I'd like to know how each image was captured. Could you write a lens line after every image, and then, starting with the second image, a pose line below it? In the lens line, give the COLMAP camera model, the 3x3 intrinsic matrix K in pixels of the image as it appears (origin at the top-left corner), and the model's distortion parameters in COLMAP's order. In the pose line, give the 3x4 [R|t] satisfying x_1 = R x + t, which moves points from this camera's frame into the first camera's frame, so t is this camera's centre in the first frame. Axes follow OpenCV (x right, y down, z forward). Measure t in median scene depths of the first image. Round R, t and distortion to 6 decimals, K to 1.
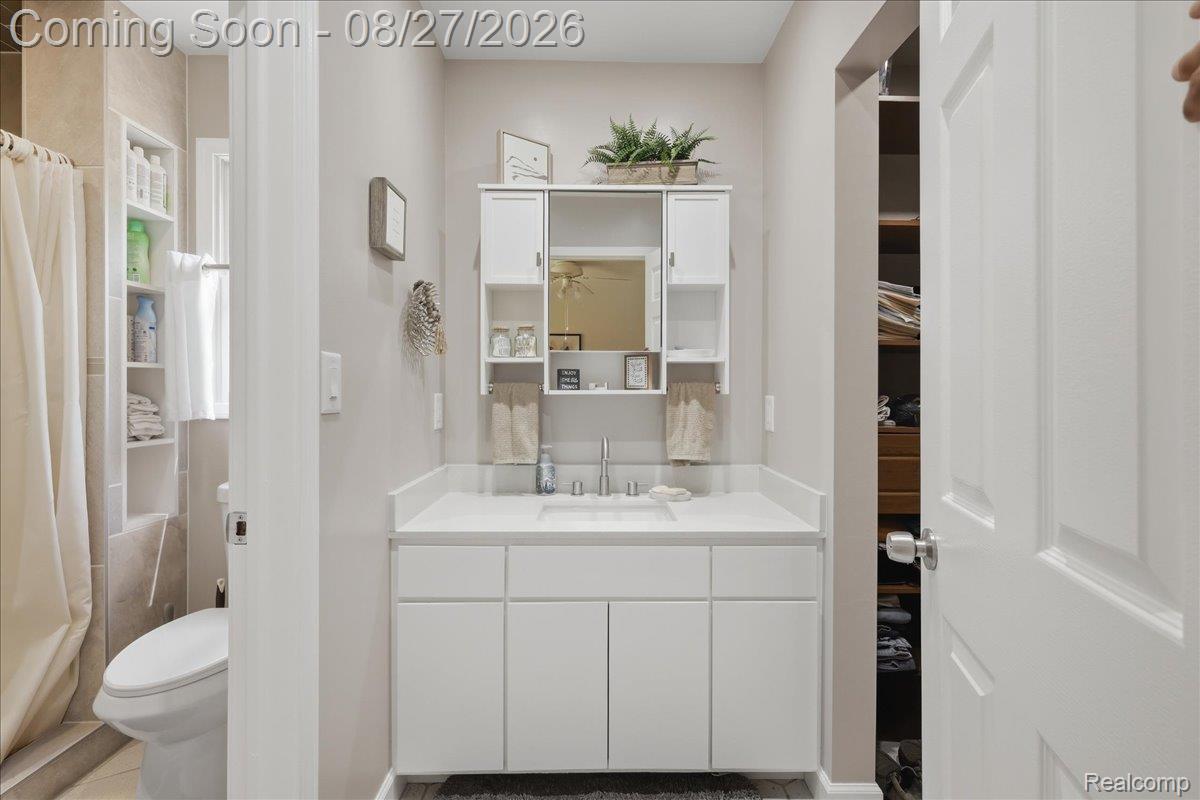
lens RADIAL K [[541.7, 0, 602.5], [0, 541.7, 392.8], [0, 0, 1]] dist [0.000014, -0.000044]
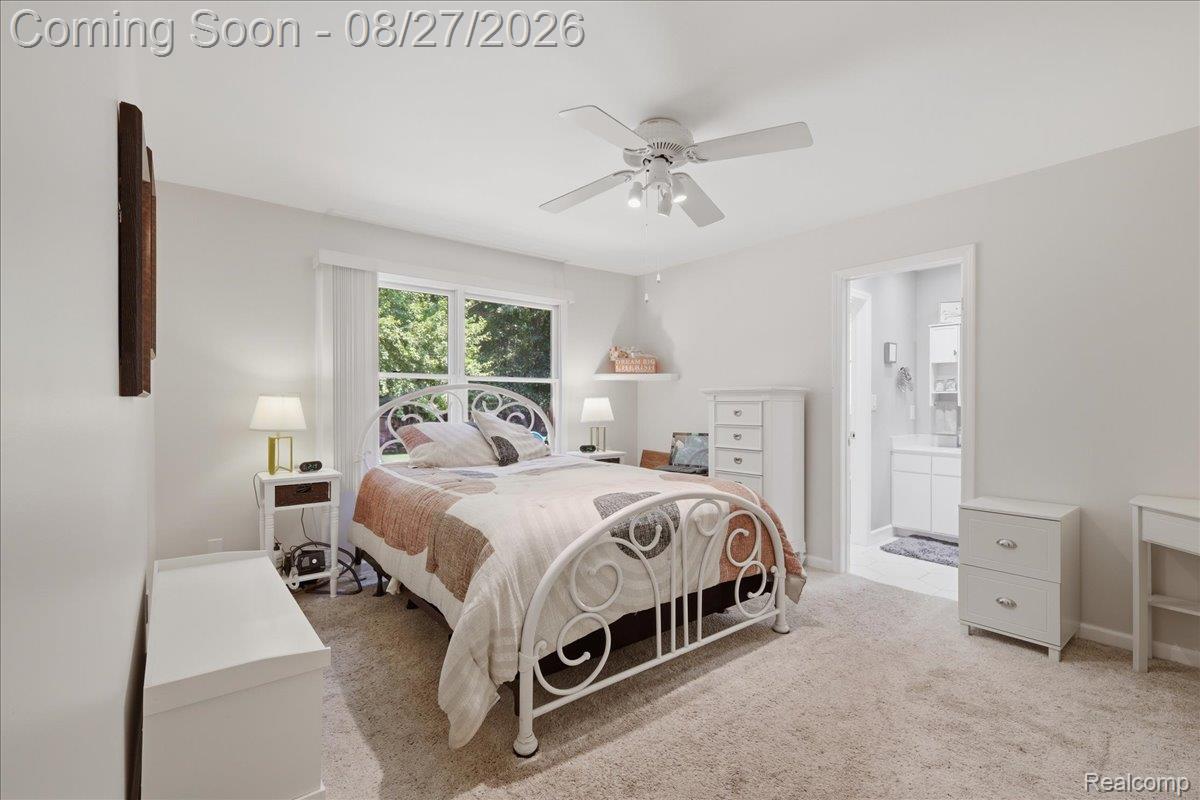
lens RADIAL K [[541.7, 0, 603.0], [0, 541.7, 399.5], [0, 0, 1]] dist [0.000014, -0.000044]
pose [[0.622739, -0.002044, -0.782427, 0.811531], [-0.007044, 0.999941, -0.008219, 0.003793], [0.782398, 0.010630, 0.622688, -1.794474]]
